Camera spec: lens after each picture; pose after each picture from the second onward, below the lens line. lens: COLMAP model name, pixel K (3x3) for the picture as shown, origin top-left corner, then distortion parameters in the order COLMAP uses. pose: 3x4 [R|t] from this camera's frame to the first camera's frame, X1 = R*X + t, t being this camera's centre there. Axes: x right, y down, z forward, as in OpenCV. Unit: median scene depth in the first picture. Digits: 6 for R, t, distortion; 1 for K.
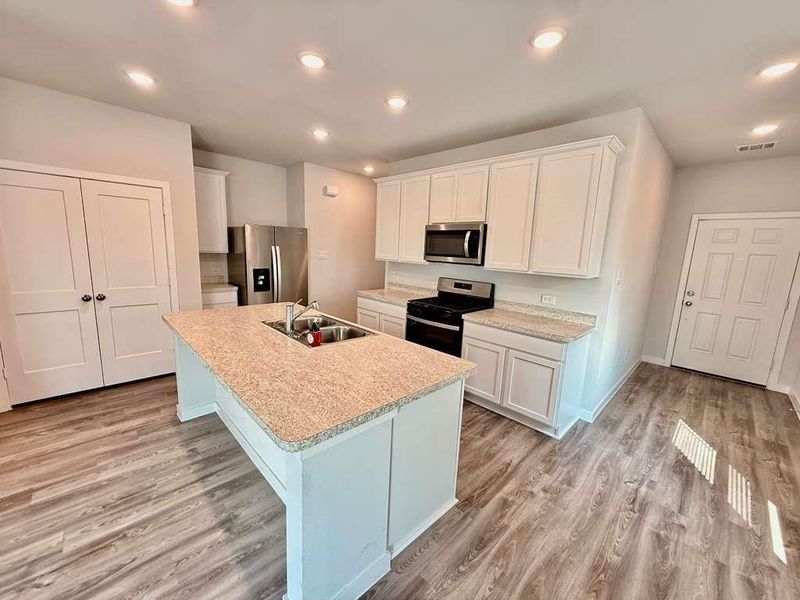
lens RADIAL K [[320.8, 0, 398.6], [0, 320.8, 300.5], [0, 0, 1]] dist [-0.001509, -0.000435]
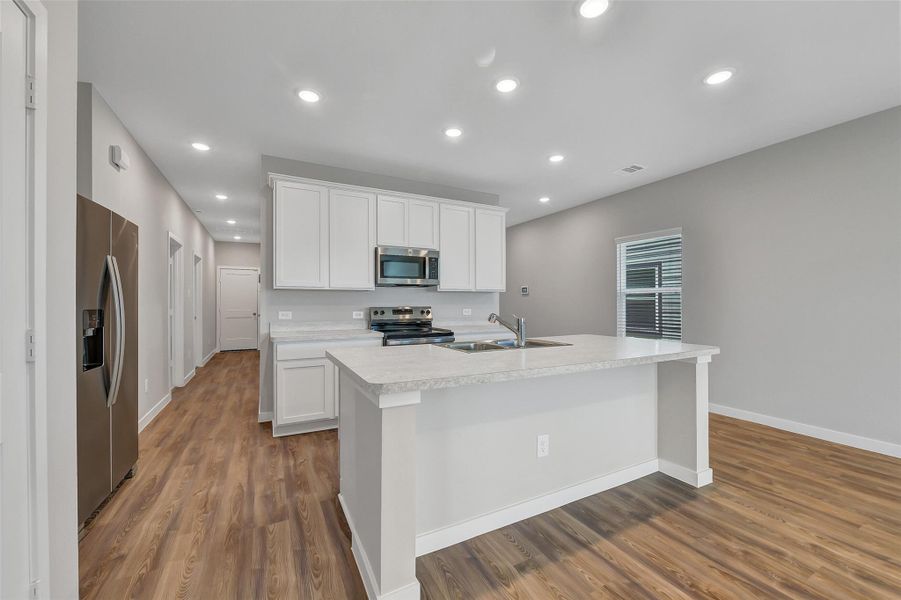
lens RADIAL K [[358.2, 0, 456.4], [0, 358.2, 300.1], [0, 0, 1]] dist [-0.012002, 0.000073]
pose [[0.278135, -0.033050, 0.959973, -0.879055], [0.177158, 0.984028, -0.017450, -0.029834], [-0.944063, 0.174920, 0.279548, 0.562013]]
